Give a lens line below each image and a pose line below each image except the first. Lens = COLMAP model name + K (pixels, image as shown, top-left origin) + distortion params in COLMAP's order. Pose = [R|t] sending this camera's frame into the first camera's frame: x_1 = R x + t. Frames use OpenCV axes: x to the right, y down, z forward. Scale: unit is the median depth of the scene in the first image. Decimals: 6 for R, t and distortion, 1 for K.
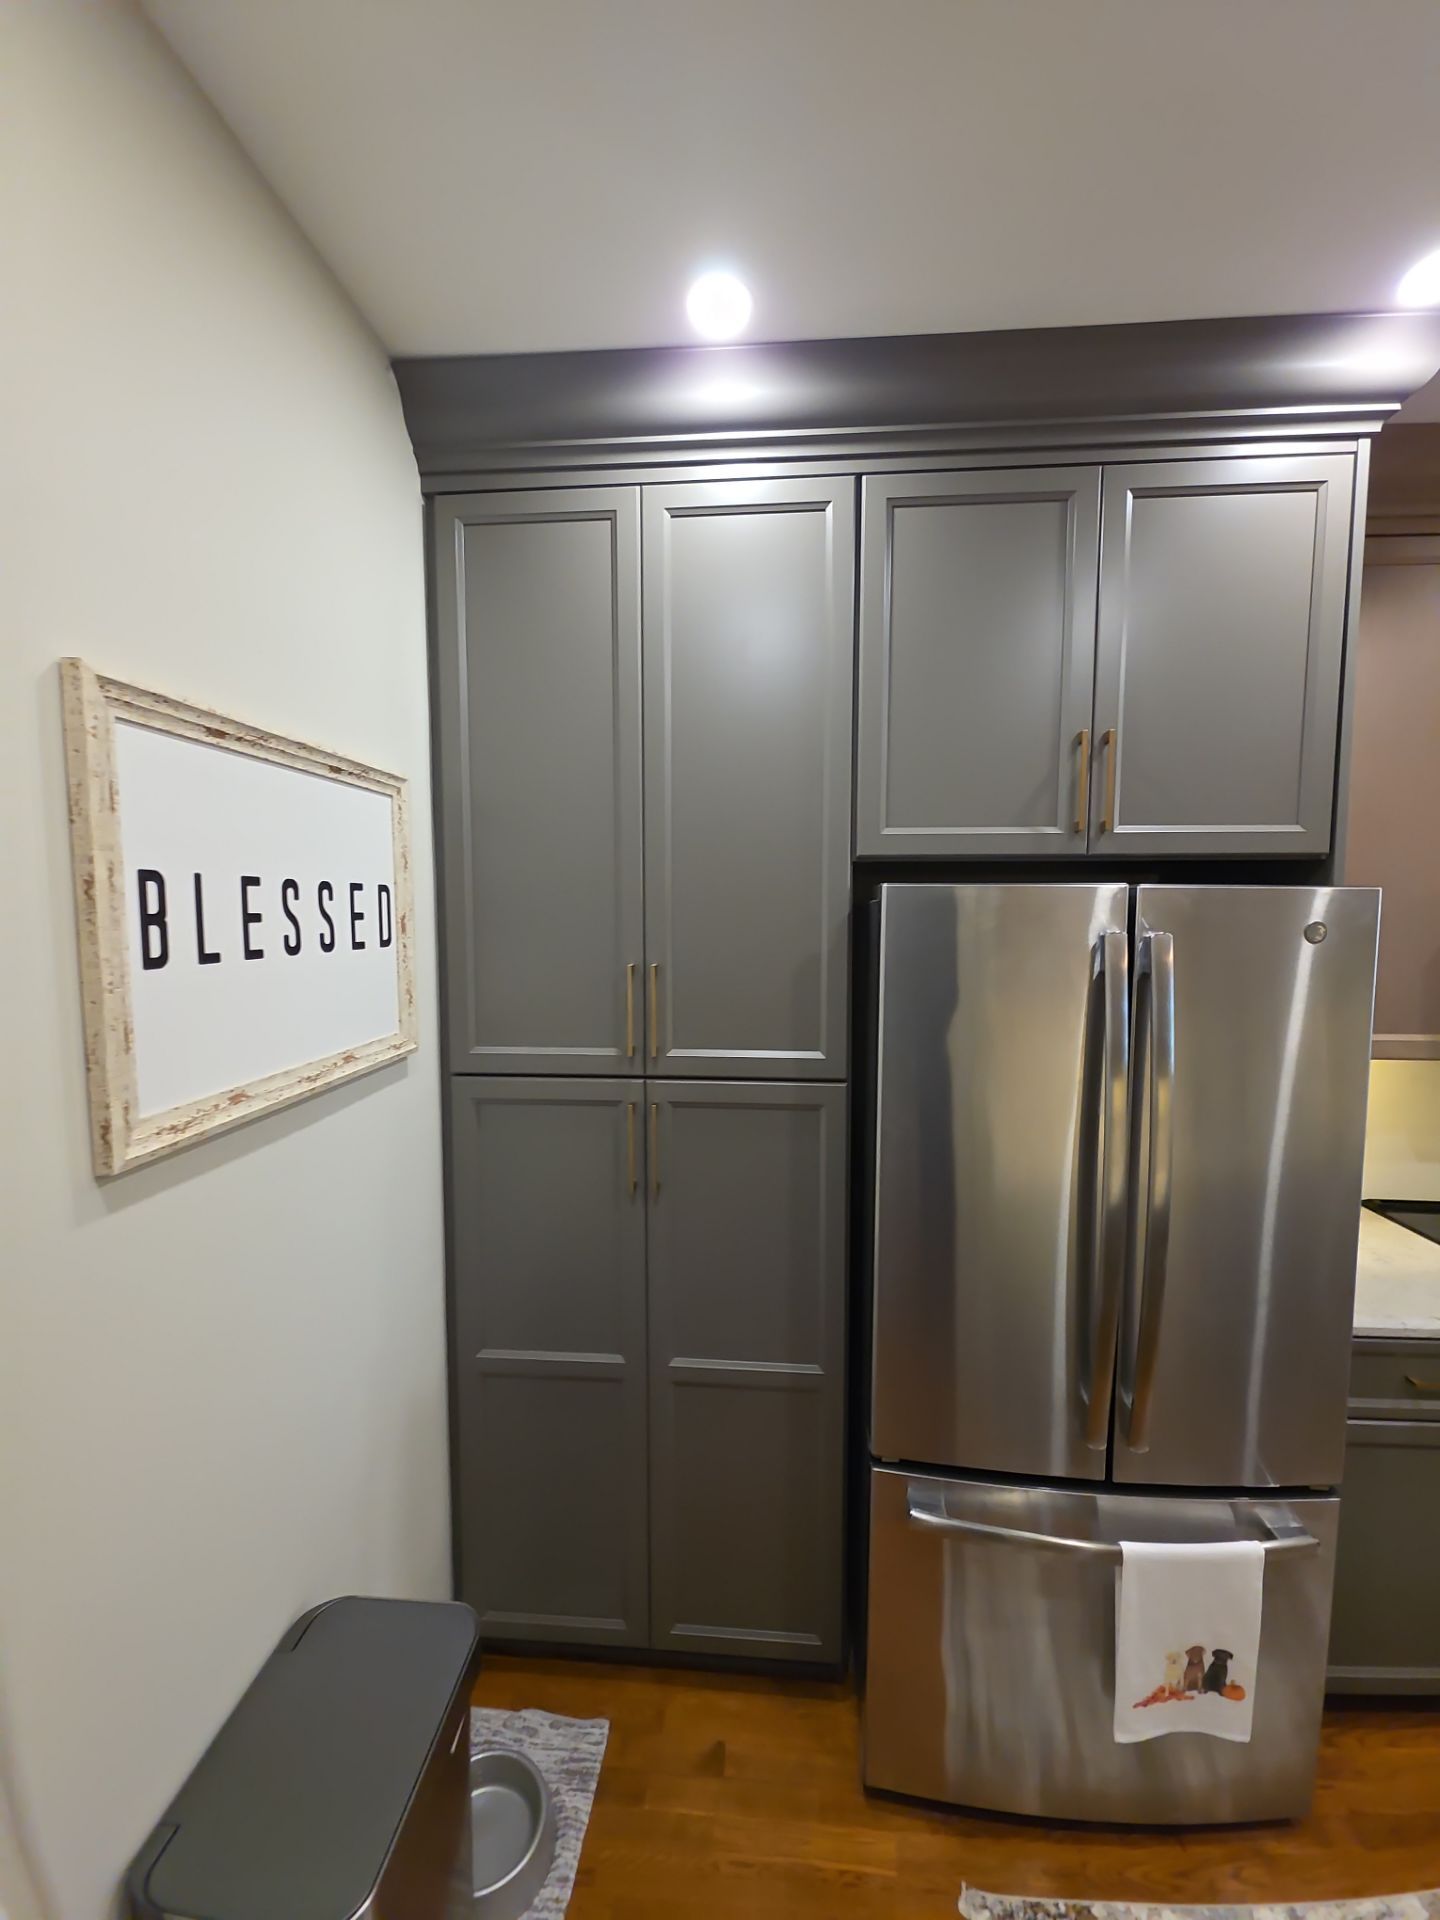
lens RADIAL K [[755.2, 0, 735.8], [0, 755.2, 966.4], [0, 0, 1]] dist [0.013407, -0.007034]
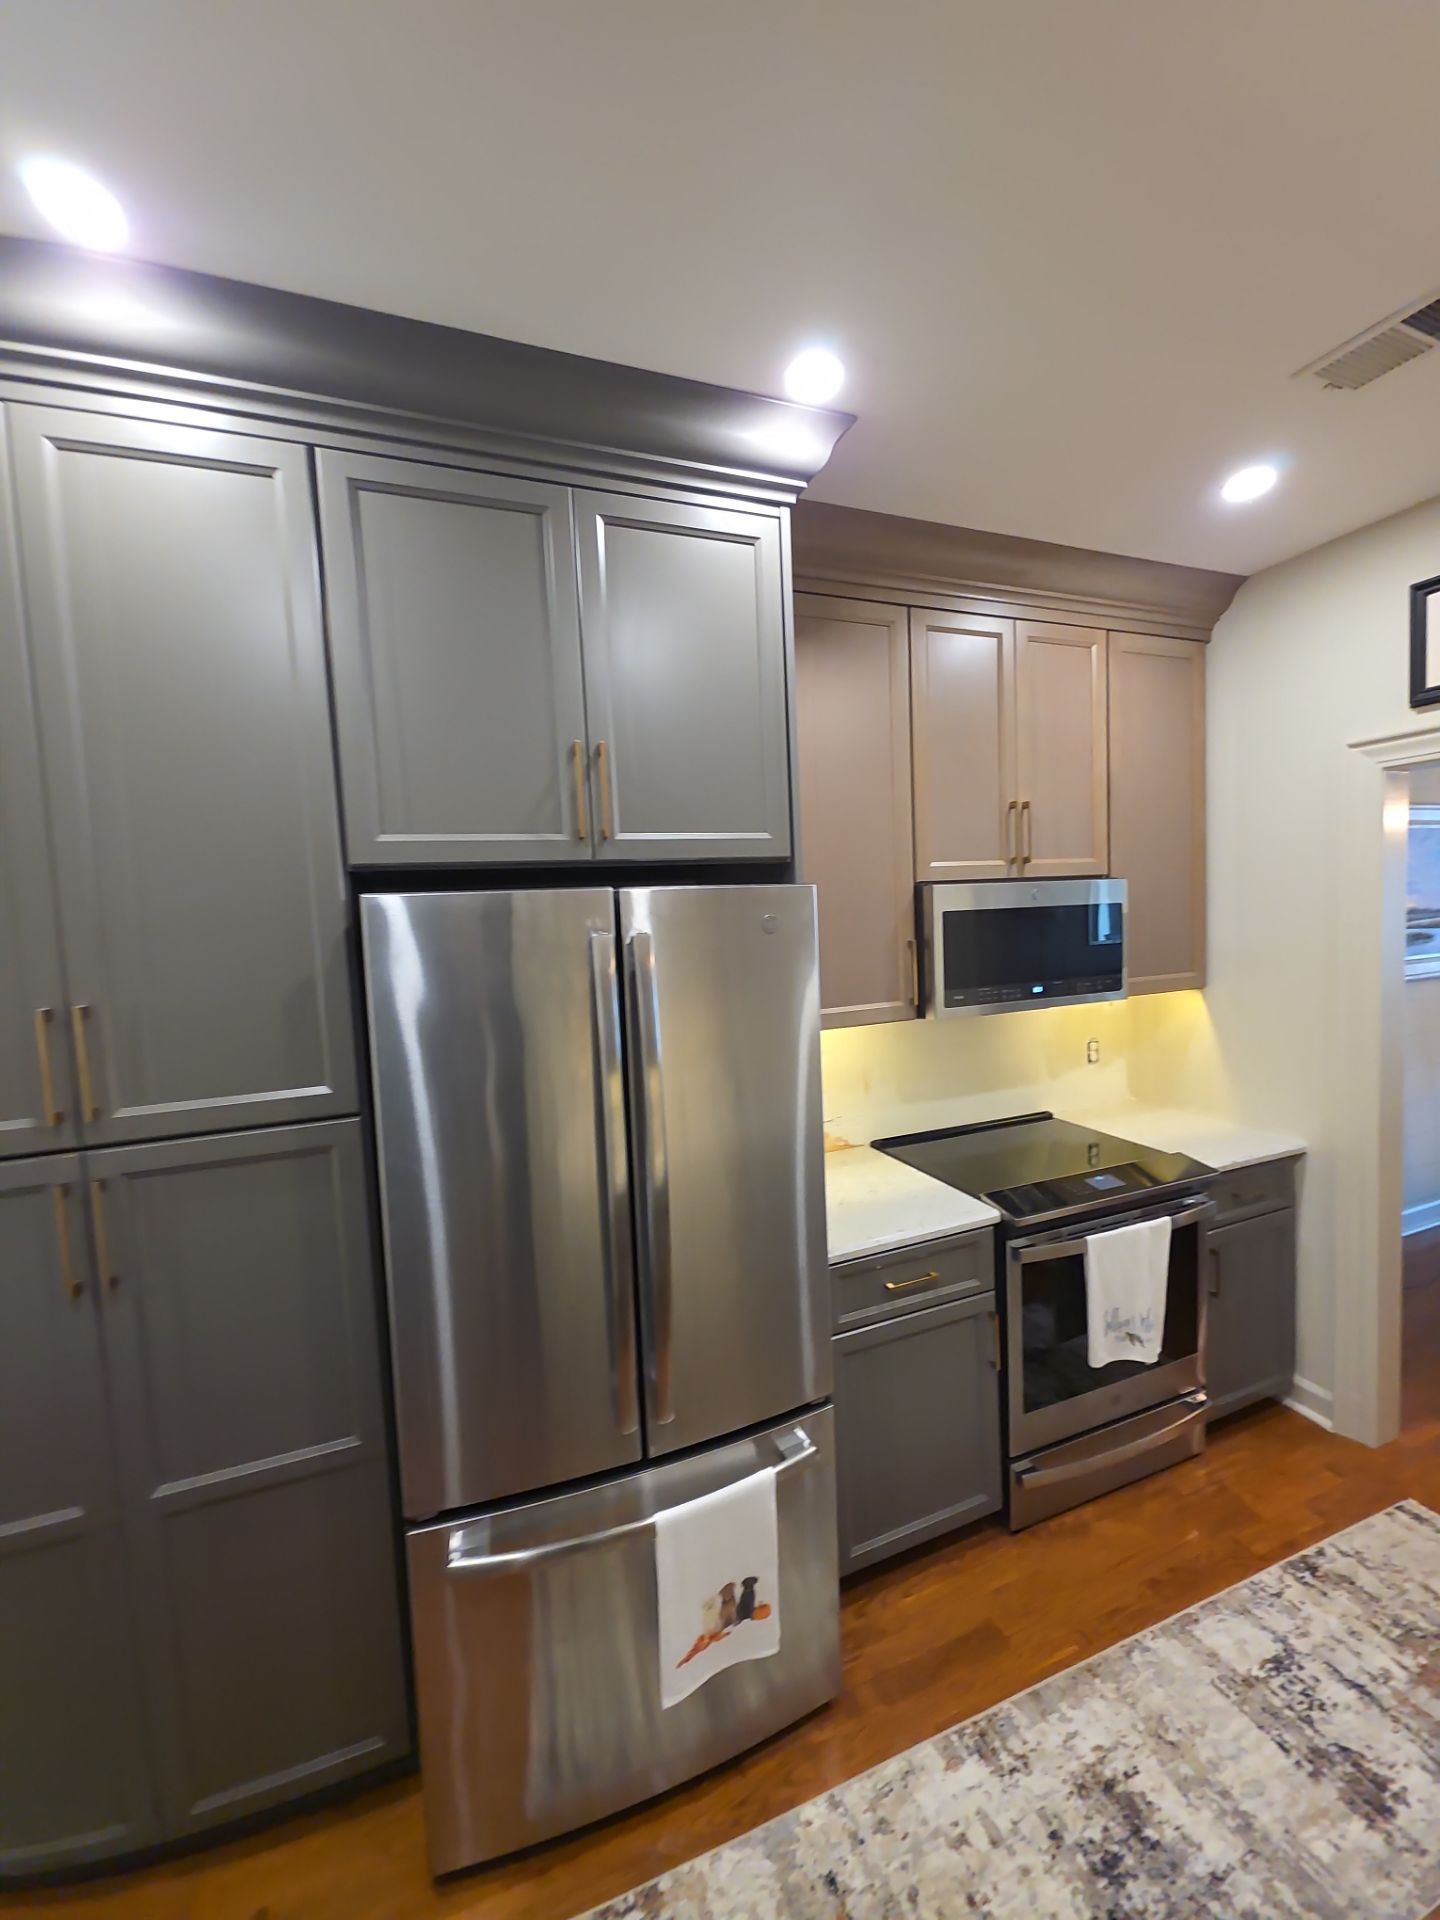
lens RADIAL K [[755.2, 0, 738.2], [0, 755.2, 962.3], [0, 0, 1]] dist [0.013407, -0.007034]
pose [[0.903622, -0.071843, 0.422263, 0.193959], [0.078062, 0.996945, 0.002570, 0.004185], [-0.421157, 0.030641, 0.906470, -0.017600]]
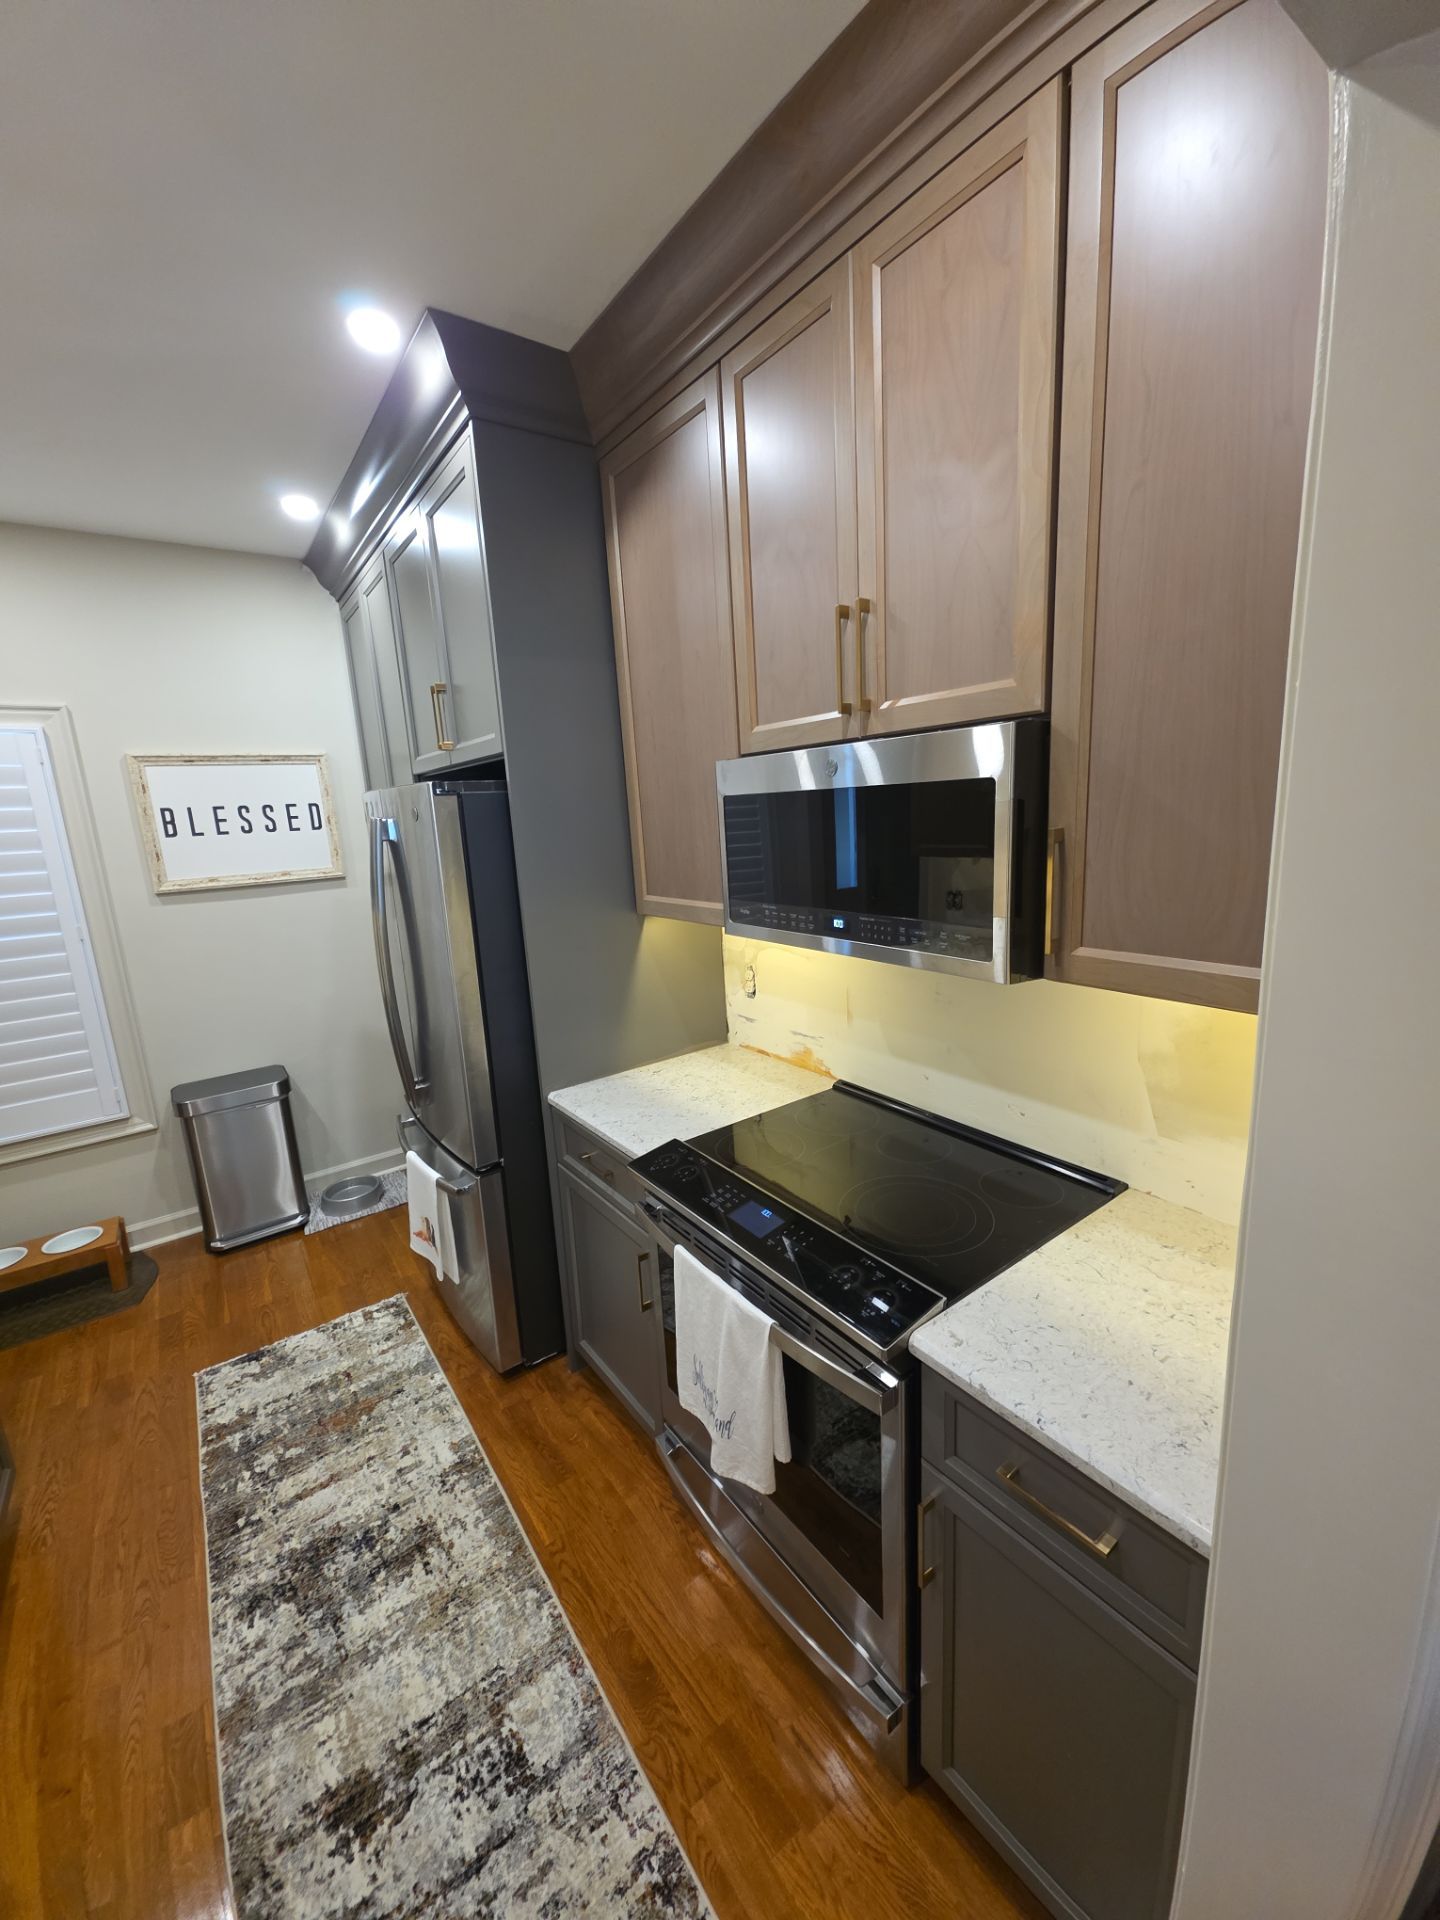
lens RADIAL K [[736.9, 0, 714.6], [0, 736.9, 961.5], [0, 0, 1]] dist [0.000358, -0.000611]
pose [[0.650245, 0.122460, -0.749790, 1.977622], [-0.006808, 0.987823, 0.155433, 0.013739], [0.759694, -0.095965, 0.643161, 0.389211]]
